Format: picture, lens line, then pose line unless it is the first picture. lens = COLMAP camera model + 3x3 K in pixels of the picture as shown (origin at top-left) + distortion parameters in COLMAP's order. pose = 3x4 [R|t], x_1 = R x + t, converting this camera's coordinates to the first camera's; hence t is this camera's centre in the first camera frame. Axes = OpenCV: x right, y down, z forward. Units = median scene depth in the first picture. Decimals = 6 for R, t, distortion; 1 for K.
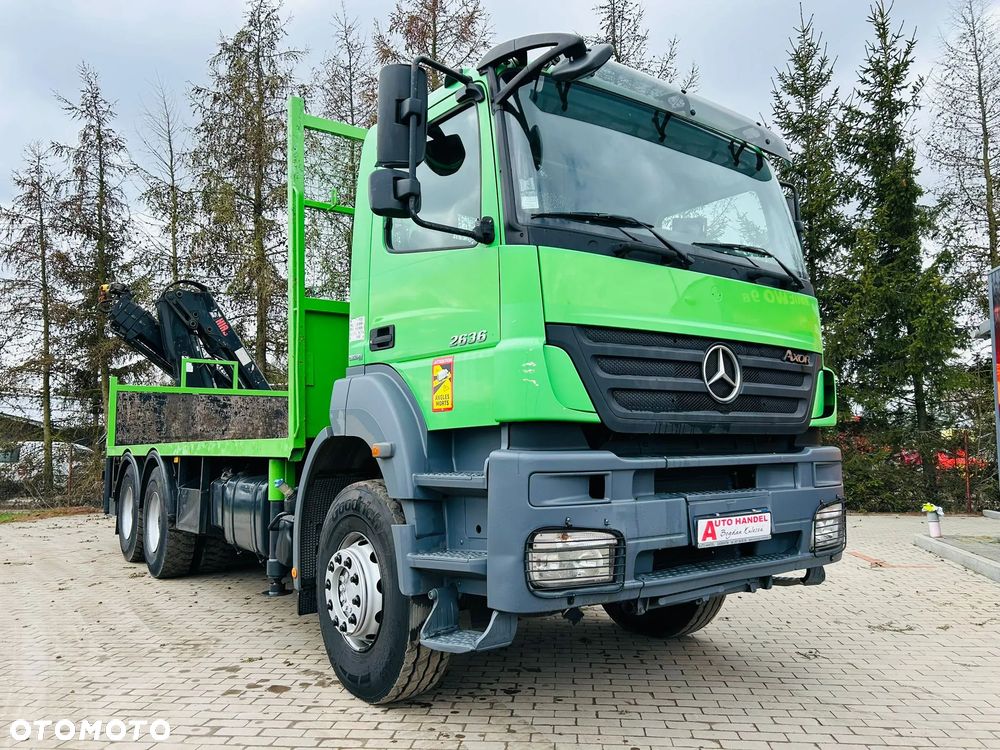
lens RADIAL K [[755.1, 0, 511.2], [0, 755.1, 372.1], [0, 0, 1]] dist [0.059528, -0.066118]
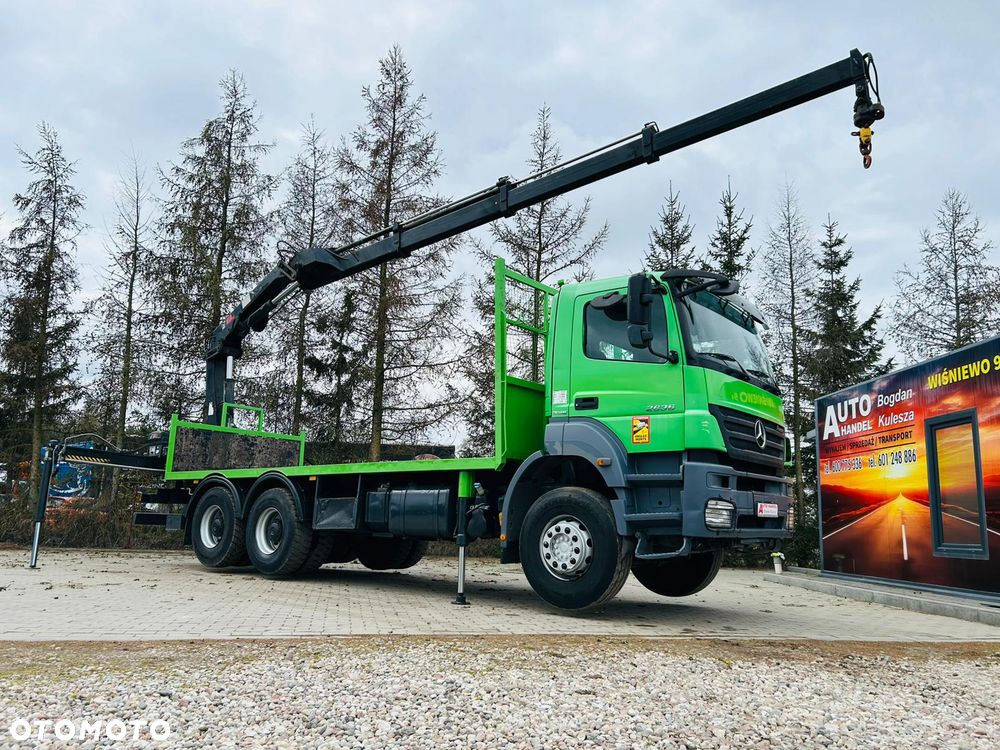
lens RADIAL K [[755.1, 0, 499.5], [0, 755.1, 376.4], [0, 0, 1]] dist [0.059528, -0.066118]
pose [[0.965363, 0.097244, 0.242110, -0.841584], [-0.071762, 0.991120, -0.111947, 0.113536], [-0.250846, 0.090695, 0.963769, -0.746491]]
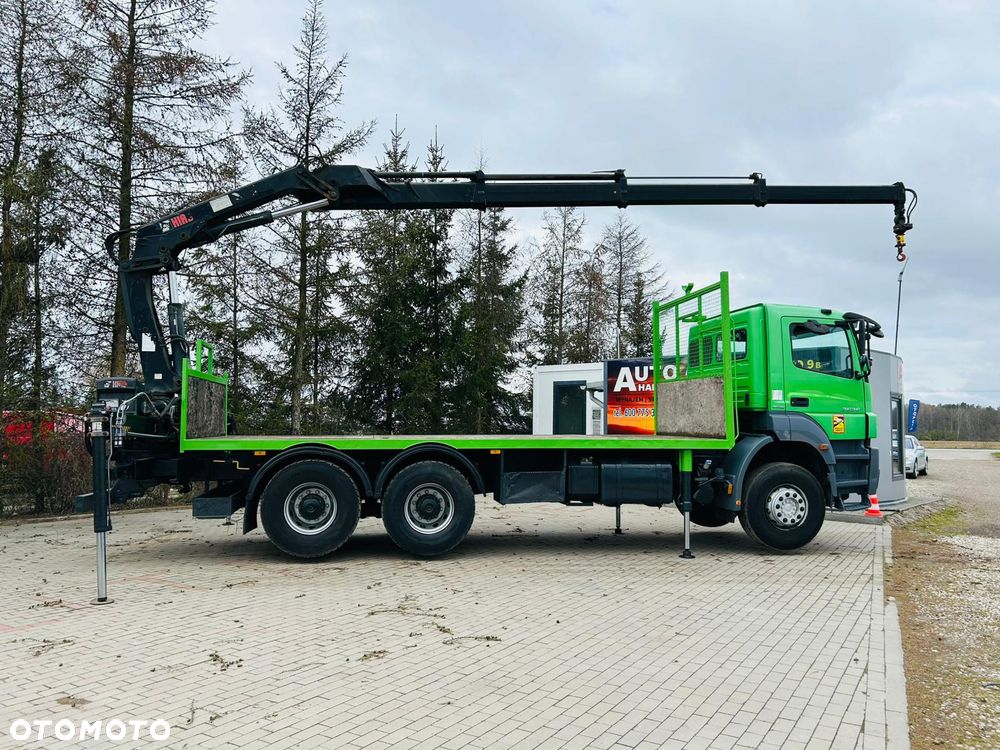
lens RADIAL K [[755.1, 0, 505.2], [0, 755.1, 381.9], [0, 0, 1]] dist [0.059528, -0.066118]
pose [[0.443856, 0.073432, 0.893084, -2.906590], [-0.094539, 0.994912, -0.034819, 0.069968], [-0.891097, -0.068977, 0.448540, 0.747138]]
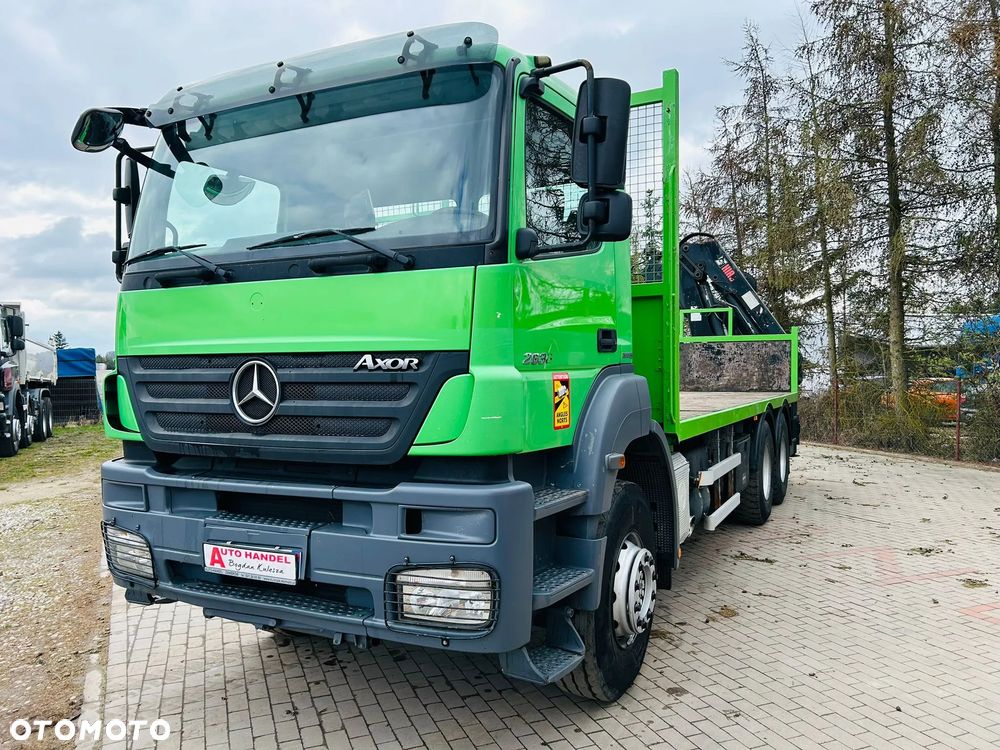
lens RADIAL K [[755.1, 0, 505.4], [0, 755.1, 376.8], [0, 0, 1]] dist [0.059528, -0.066118]
pose [[0.449429, 0.017515, -0.893144, 1.125756], [0.090802, 0.993734, 0.065180, -0.044399], [0.888689, -0.110393, 0.445022, 0.798565]]
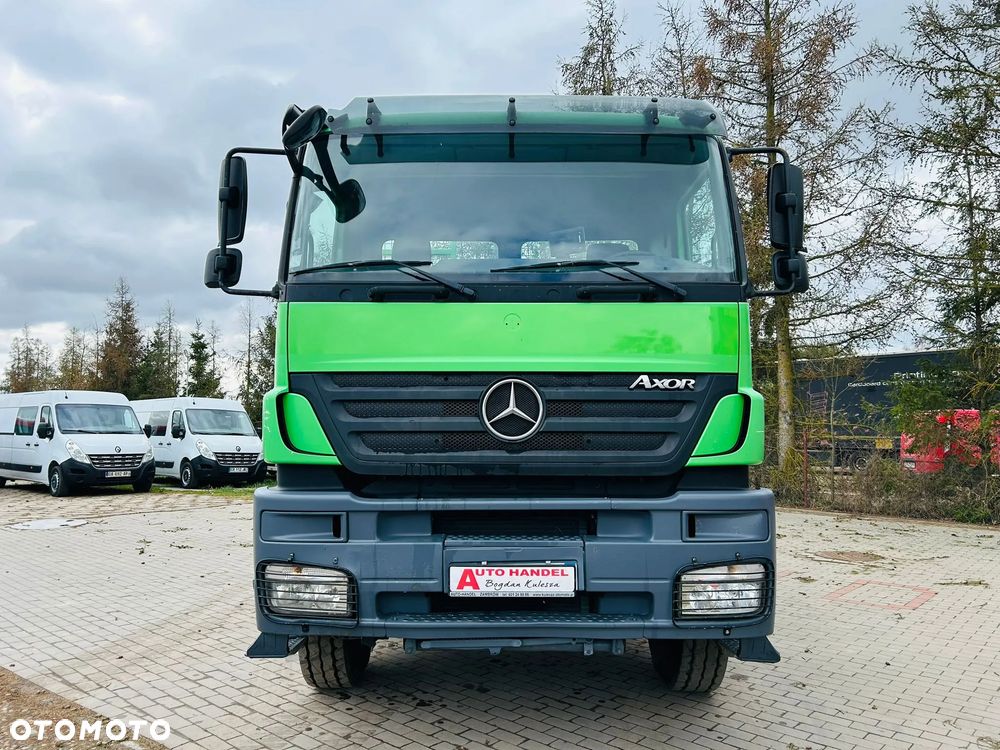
lens RADIAL K [[755.1, 0, 498.5], [0, 755.1, 368.1], [0, 0, 1]] dist [0.059528, -0.066118]
pose [[0.795873, -0.033813, -0.604519, 0.757834], [0.049962, 0.998702, 0.009916, -0.053994], [0.603399, -0.038095, 0.796529, 0.241752]]
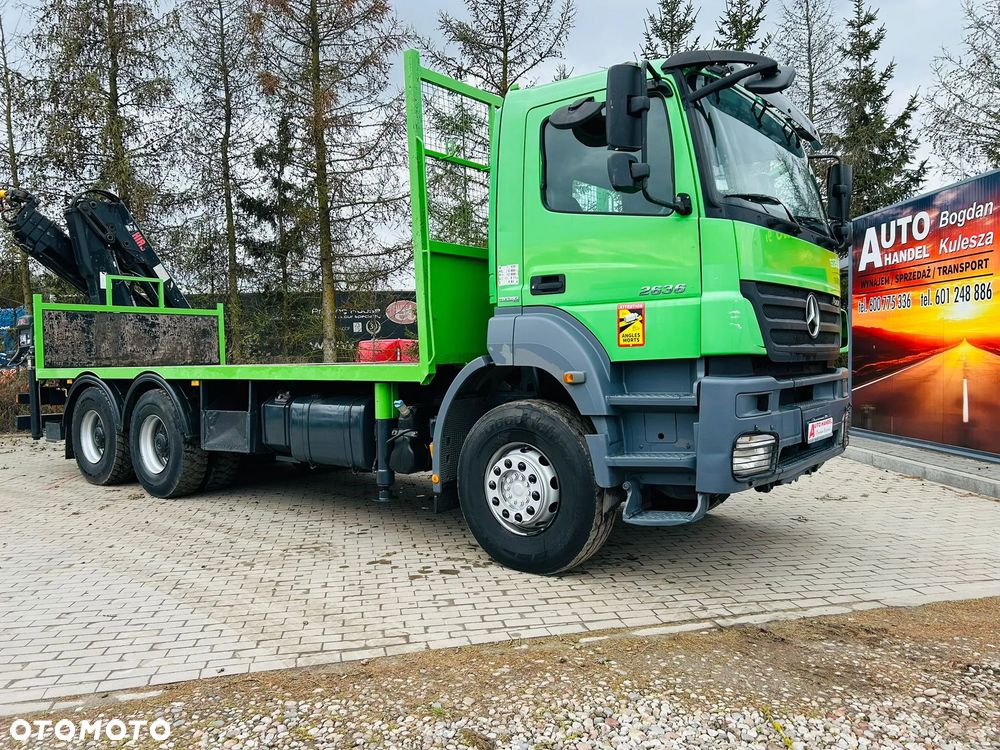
lens RADIAL K [[755.1, 0, 503.8], [0, 755.1, 368.2], [0, 0, 1]] dist [0.059528, -0.066118]
pose [[0.964619, -0.013506, 0.263302, -0.561160], [-0.016155, 0.993783, 0.110158, -0.042618], [-0.263152, -0.110514, 0.958404, -0.148324]]
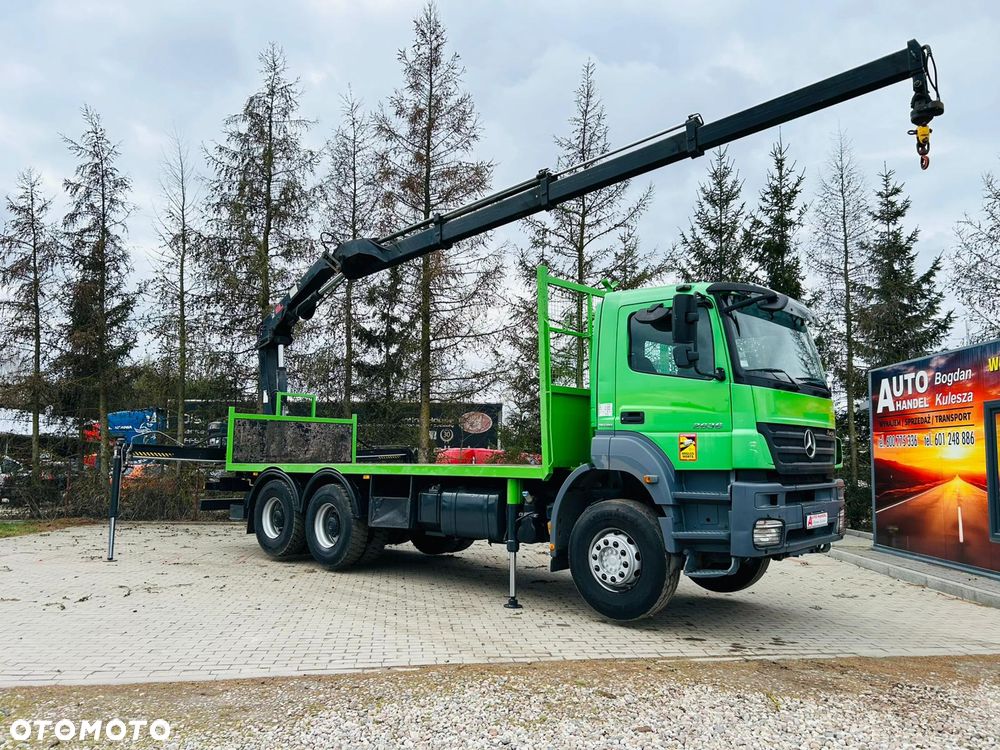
lens RADIAL K [[755.1, 0, 501.0], [0, 755.1, 375.5], [0, 0, 1]] dist [0.059528, -0.066118]
pose [[0.980353, 0.051907, 0.190297, -0.856532], [-0.047328, 0.998472, -0.028531, -0.080522], [-0.191487, 0.018964, 0.981312, -0.773452]]
